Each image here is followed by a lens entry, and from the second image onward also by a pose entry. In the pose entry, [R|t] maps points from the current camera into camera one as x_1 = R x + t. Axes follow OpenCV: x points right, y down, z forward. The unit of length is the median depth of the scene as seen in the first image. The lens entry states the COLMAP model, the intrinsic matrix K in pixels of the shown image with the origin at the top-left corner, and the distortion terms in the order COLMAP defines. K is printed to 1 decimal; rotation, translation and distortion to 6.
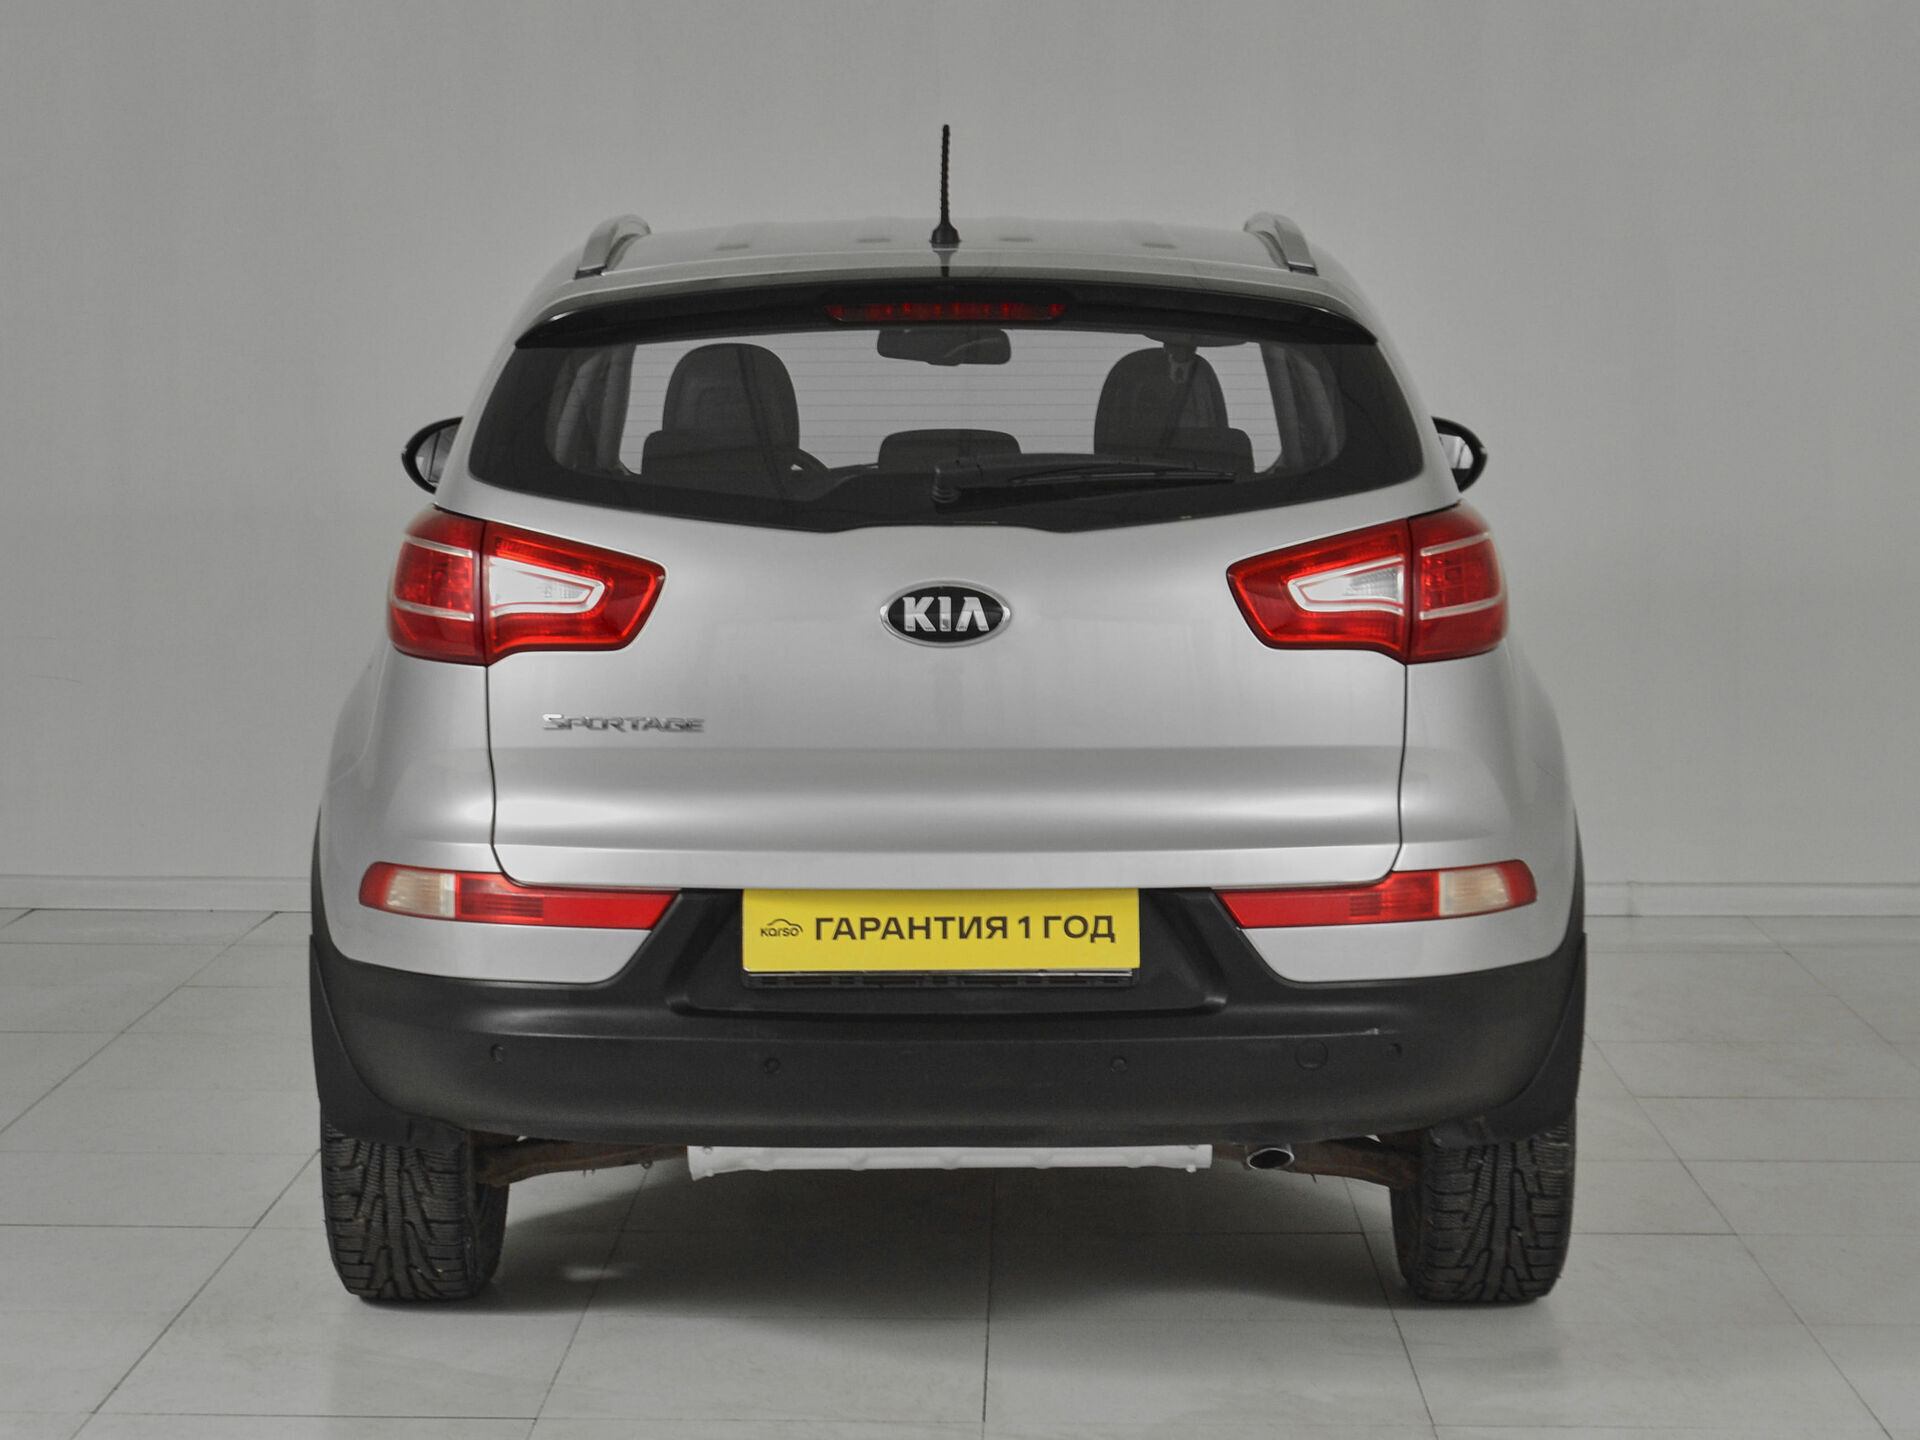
lens RADIAL K [[3177.7, 0, 960.0], [0, 3177.7, 720.0], [0, 0, 1]] dist [0.114342, 0.027819]
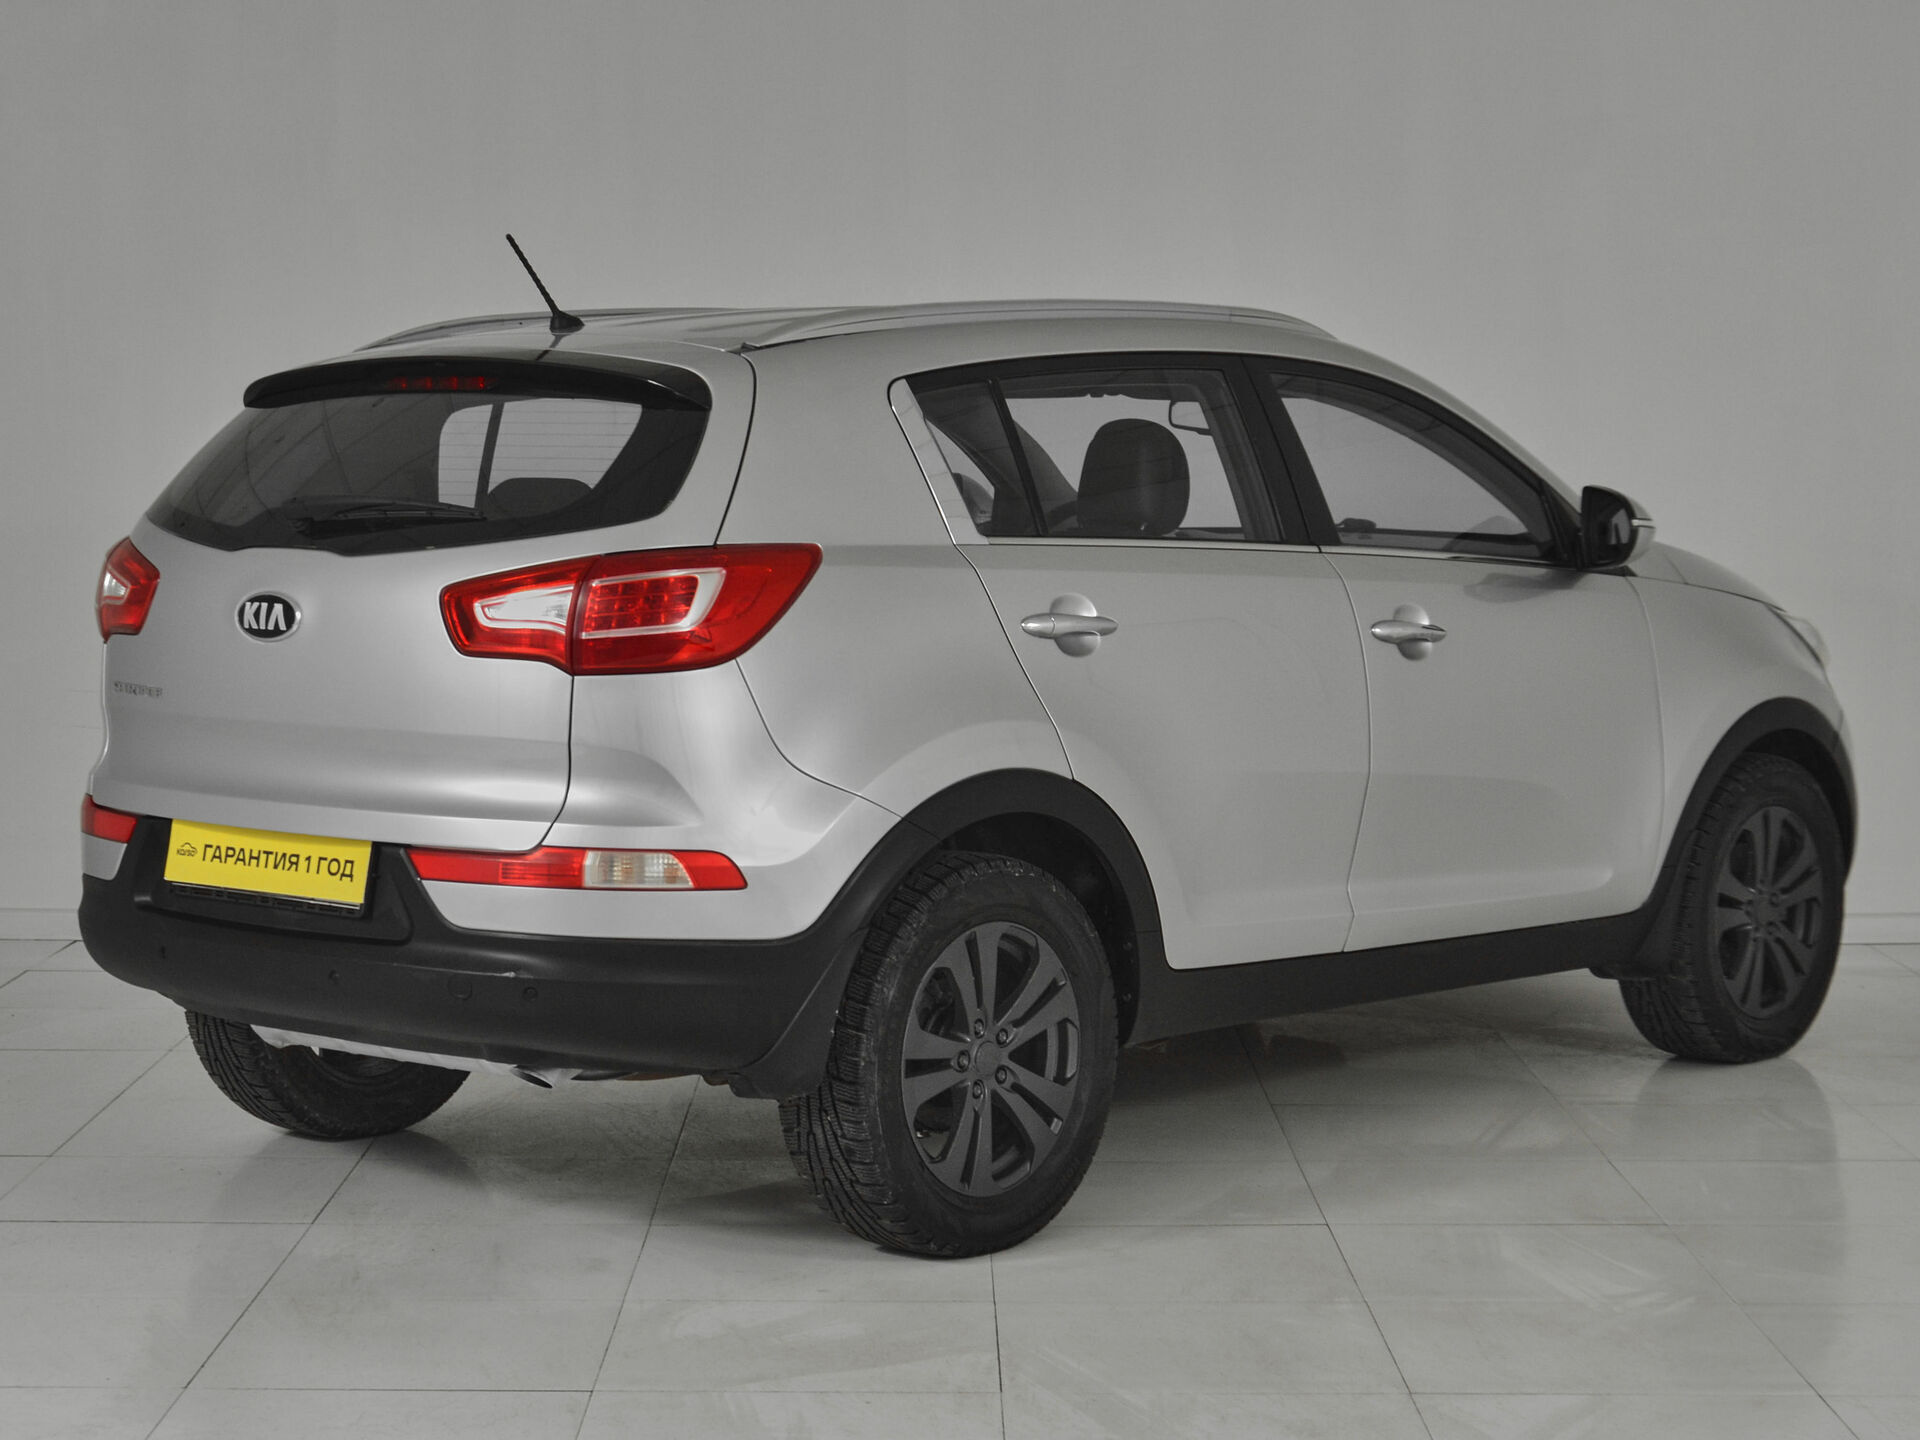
lens RADIAL K [[3444.7, 0, 960.0], [0, 3444.7, 720.0], [0, 0, 1]] dist [-0.020414, -0.044694]
pose [[0.795321, 0.058545, -0.603355, 1.056698], [-0.069894, 0.997544, 0.004662, -0.017228], [0.602145, 0.038463, 0.797459, 0.053199]]
